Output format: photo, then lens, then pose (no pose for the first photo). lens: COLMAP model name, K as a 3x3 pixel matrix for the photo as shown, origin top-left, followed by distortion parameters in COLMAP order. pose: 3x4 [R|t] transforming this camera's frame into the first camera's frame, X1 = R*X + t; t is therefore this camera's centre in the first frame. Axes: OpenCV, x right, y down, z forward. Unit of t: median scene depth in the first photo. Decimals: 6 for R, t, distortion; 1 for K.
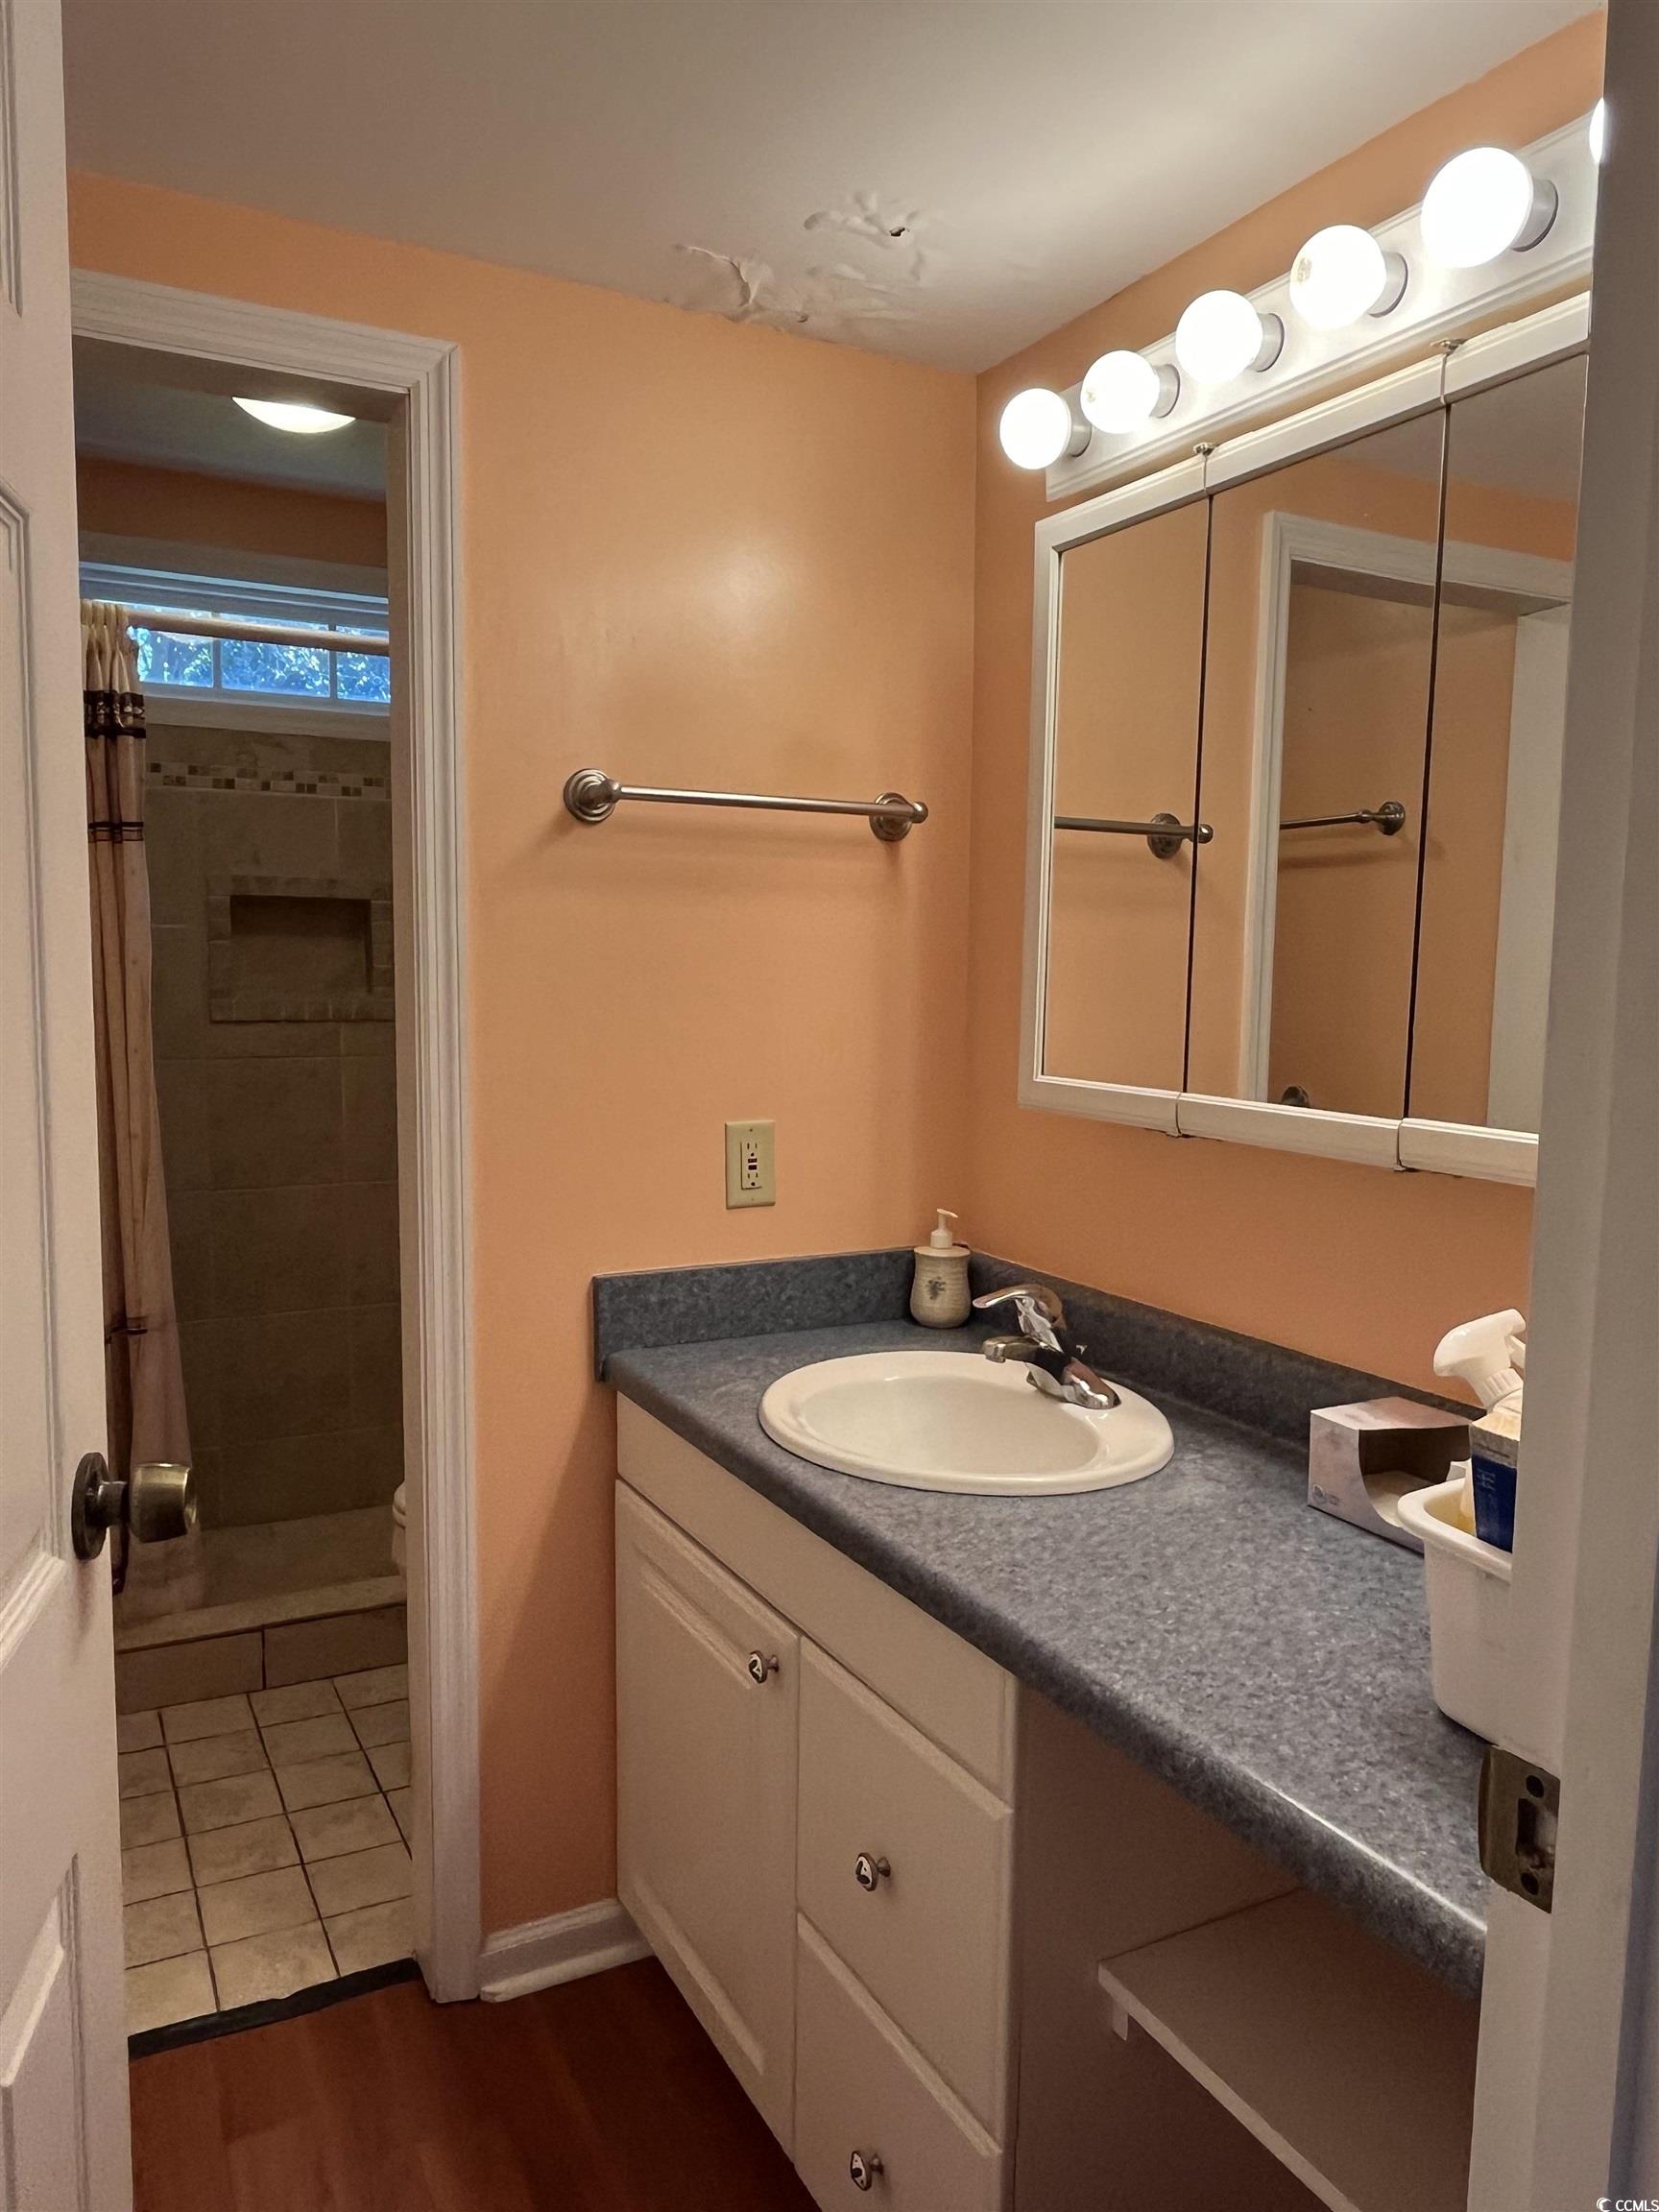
lens RADIAL K [[1513.7, 0, 827.9], [0, 1513.7, 1116.7], [0, 0, 1]] dist [-0.010534, -0.000193]
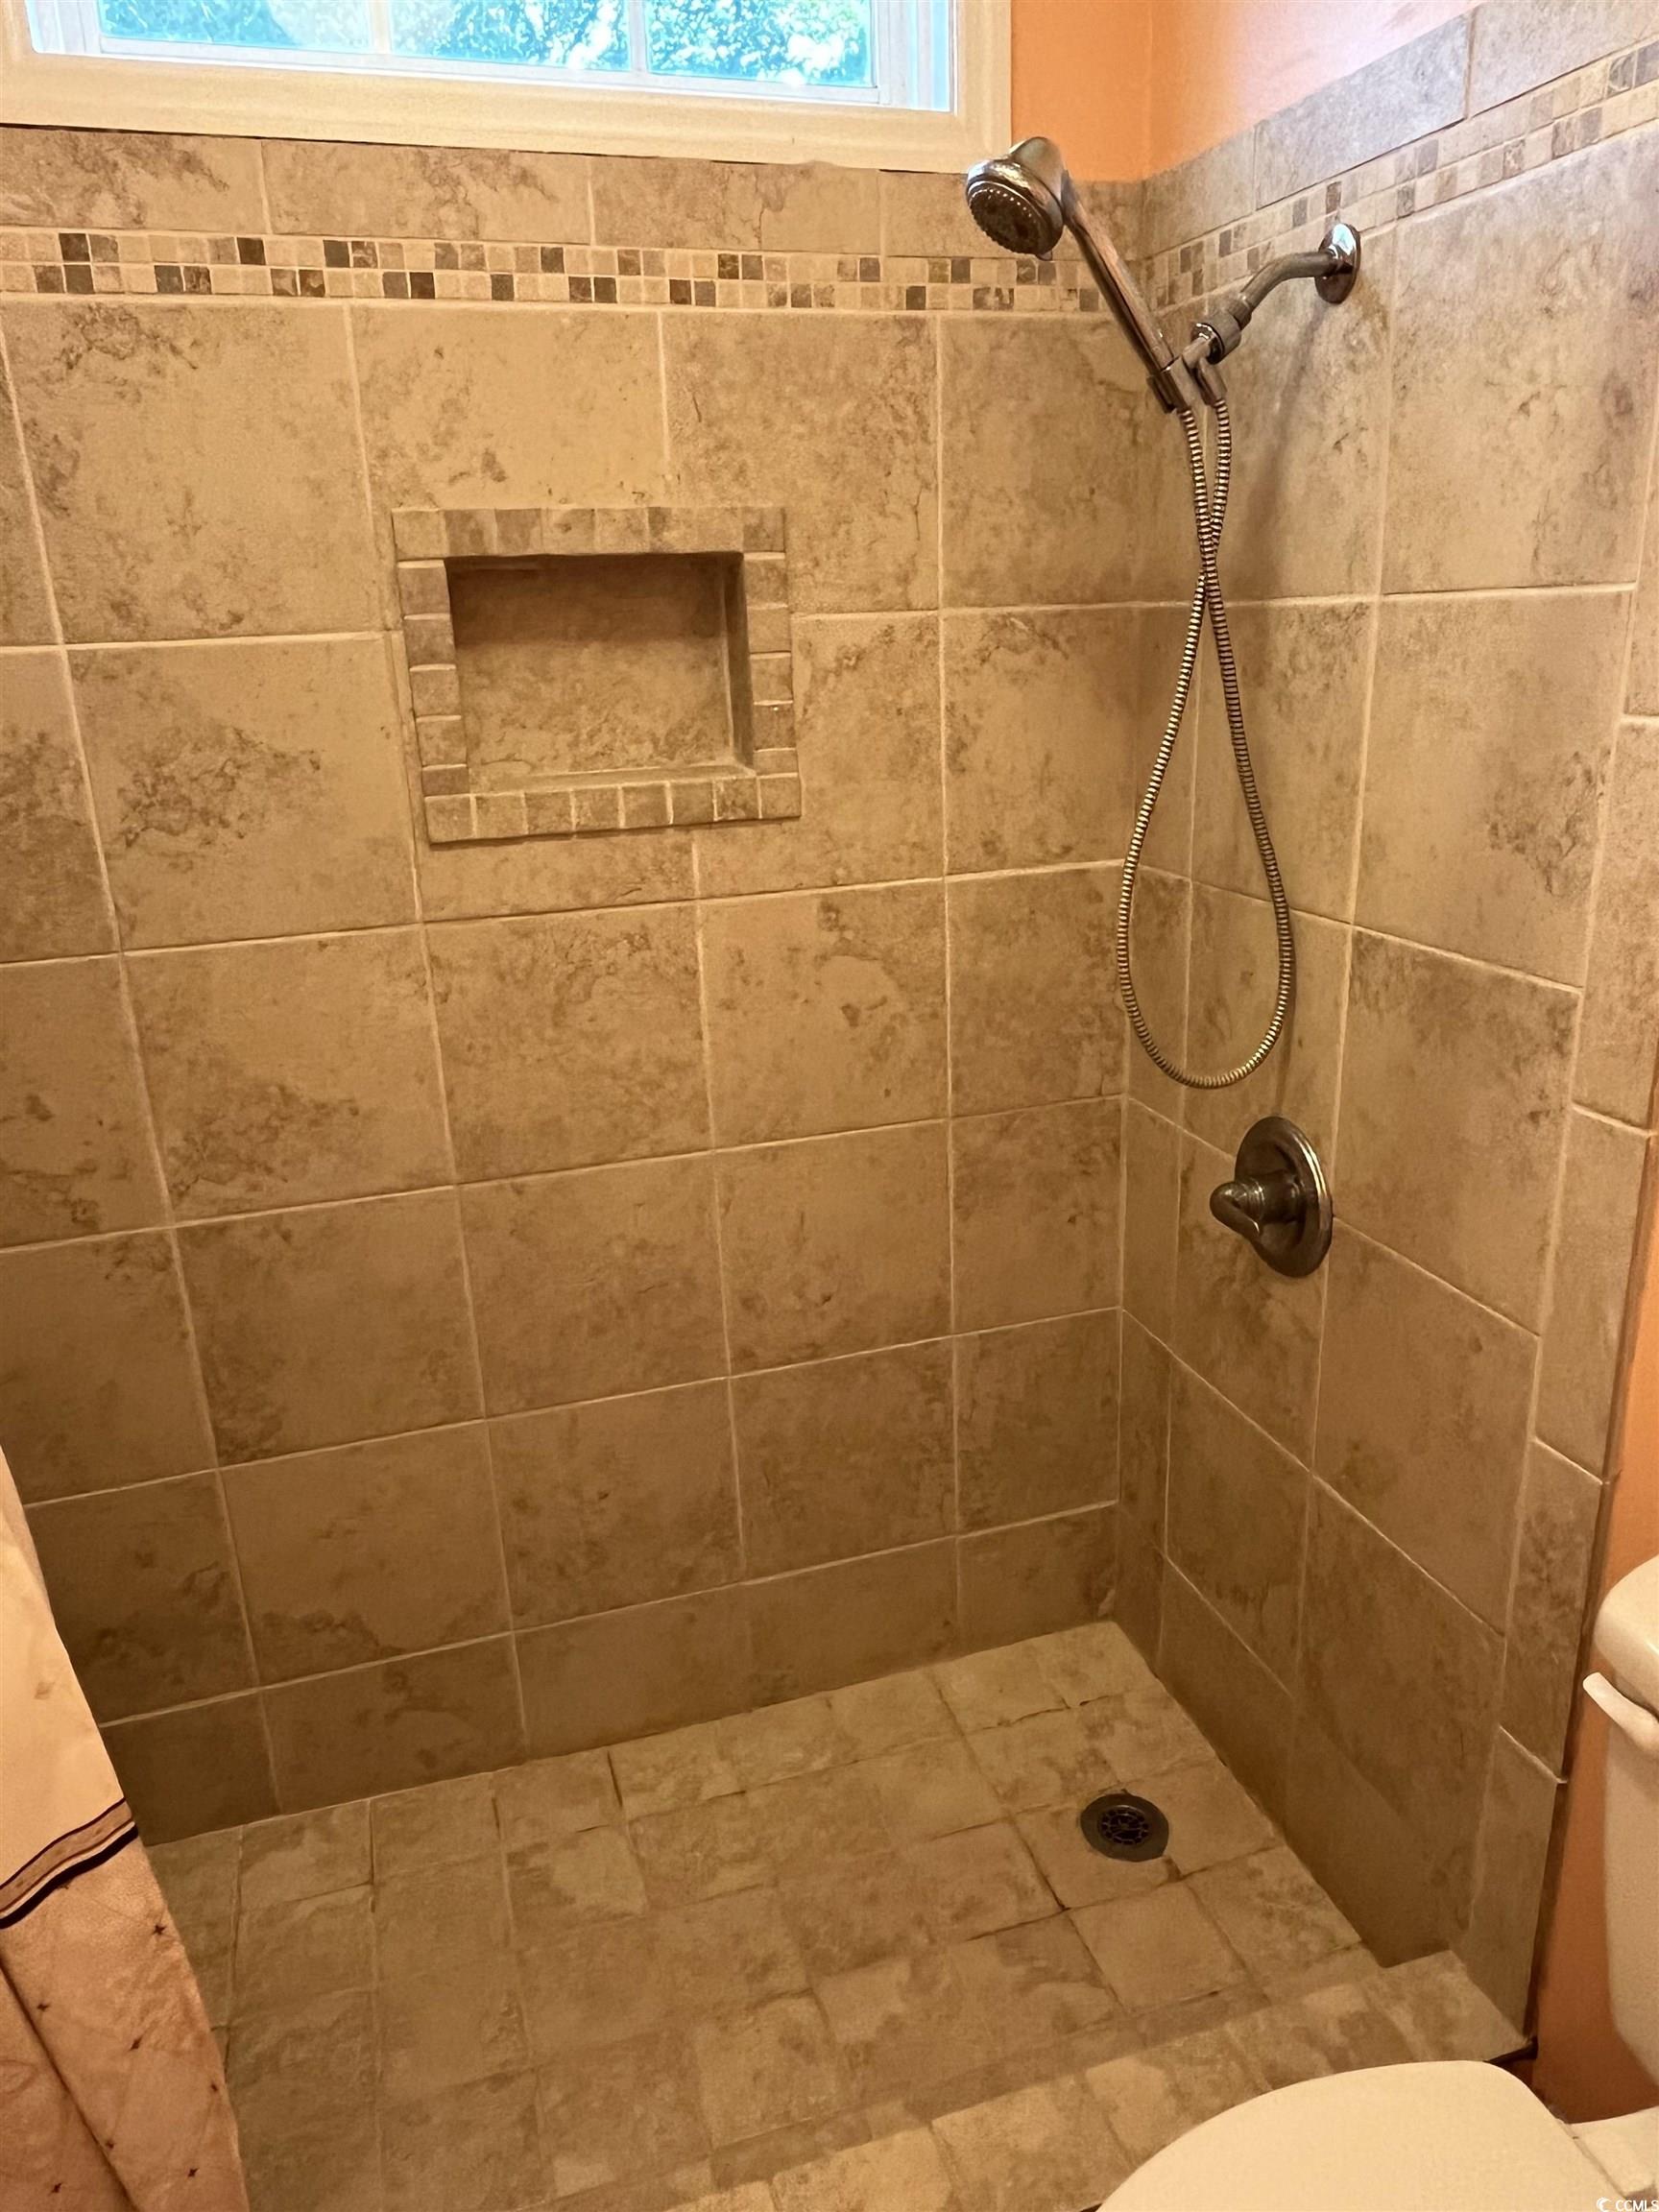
lens RADIAL K [[1513.7, 0, 824.5], [0, 1513.7, 1102.6], [0, 0, 1]] dist [-0.010534, -0.000193]
pose [[0.980368, 0.014572, -0.196636, -0.191022], [0.026689, 0.978281, 0.205559, -0.076240], [0.195360, -0.206772, 0.958687, 0.548386]]
